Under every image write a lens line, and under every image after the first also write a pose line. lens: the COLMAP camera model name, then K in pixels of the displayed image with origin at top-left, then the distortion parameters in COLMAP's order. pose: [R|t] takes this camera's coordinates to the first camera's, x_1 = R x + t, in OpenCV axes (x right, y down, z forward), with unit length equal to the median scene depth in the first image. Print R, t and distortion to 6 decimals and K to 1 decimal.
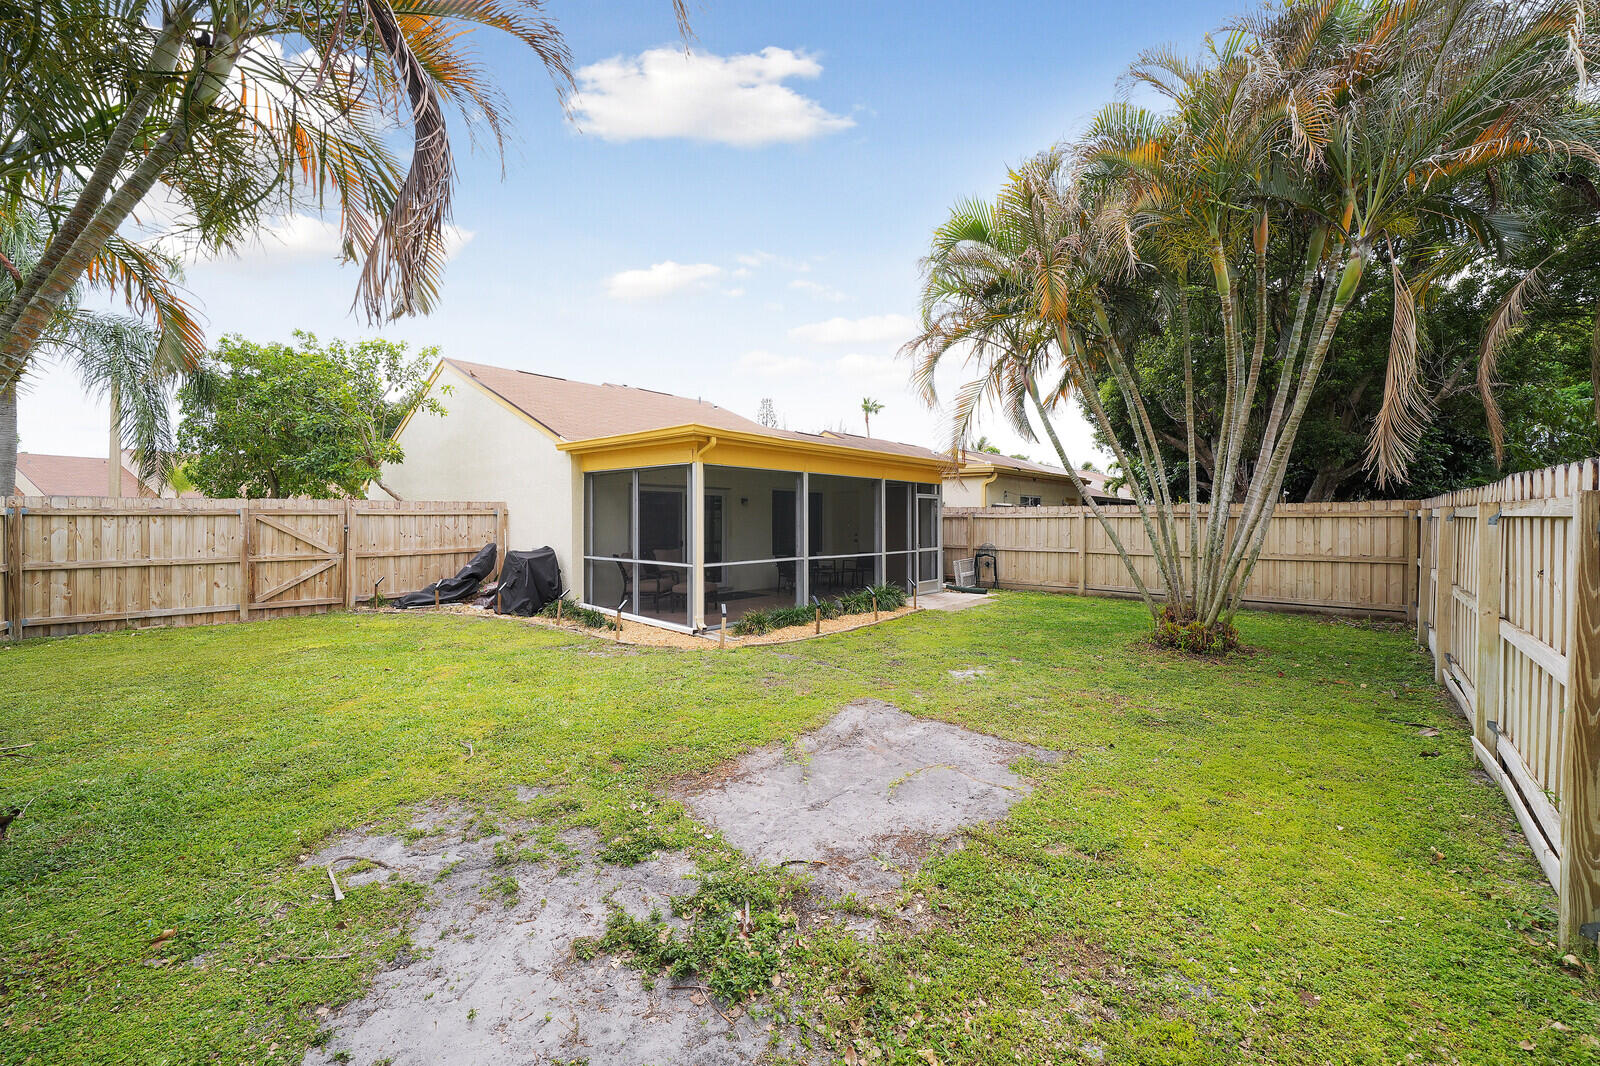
lens RADIAL K [[639.6, 0, 802.2], [0, 639.6, 537.4], [0, 0, 1]] dist [-0.001312, 0.000905]
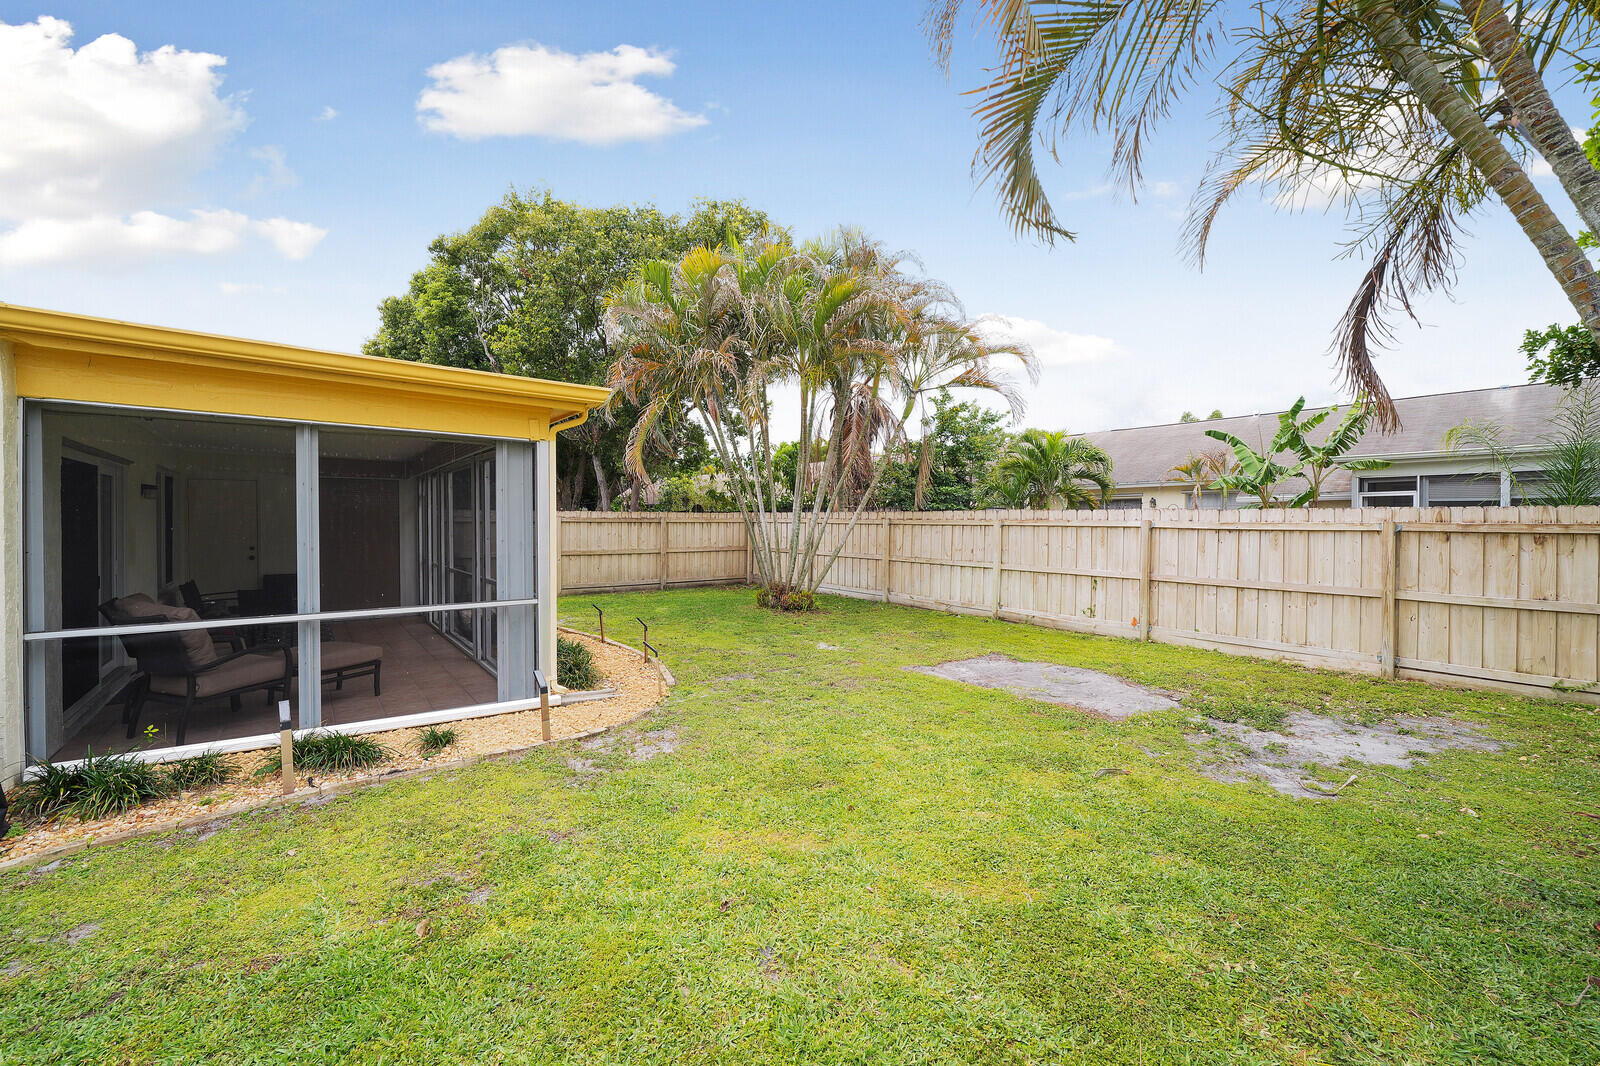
lens RADIAL K [[618.1, 0, 800.0], [0, 618.1, 533.0], [0, 0, 1]] dist [-0.000949, 0.000058]
pose [[0.155935, -0.017982, 0.987604, -0.659923], [0.024072, 0.999607, 0.014400, -0.023316], [-0.987474, 0.021528, 0.156307, 0.572994]]
